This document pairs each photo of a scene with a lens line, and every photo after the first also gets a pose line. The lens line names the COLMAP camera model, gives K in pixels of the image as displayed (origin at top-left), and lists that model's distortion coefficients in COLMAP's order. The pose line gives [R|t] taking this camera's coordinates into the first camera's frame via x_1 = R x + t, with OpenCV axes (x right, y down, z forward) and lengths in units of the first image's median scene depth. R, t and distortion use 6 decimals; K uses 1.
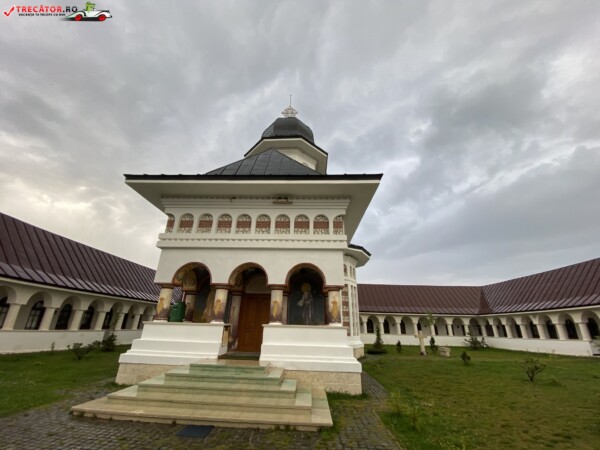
lens RADIAL K [[239.4, 0, 300.0], [0, 239.4, 225.0], [0, 0, 1]] dist [0.001044, -0.010934]
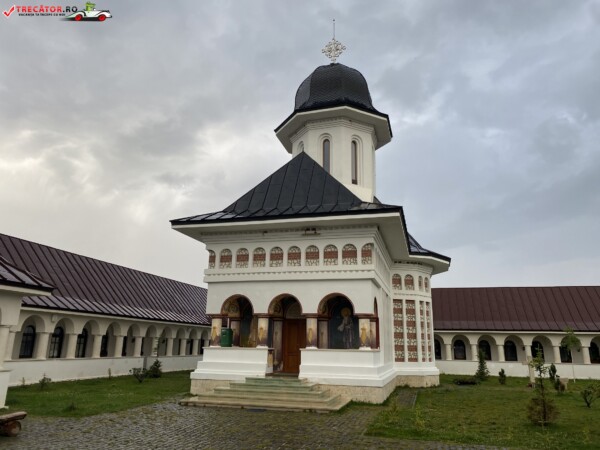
lens RADIAL K [[464.3, 0, 300.3], [0, 464.3, 208.9], [0, 0, 1]] dist [0.004796, -0.004232]
pose [[0.972403, -0.072193, -0.221859, 0.282694], [0.094087, 0.991511, 0.089741, -0.326692], [0.213497, -0.108138, 0.970940, -0.795178]]
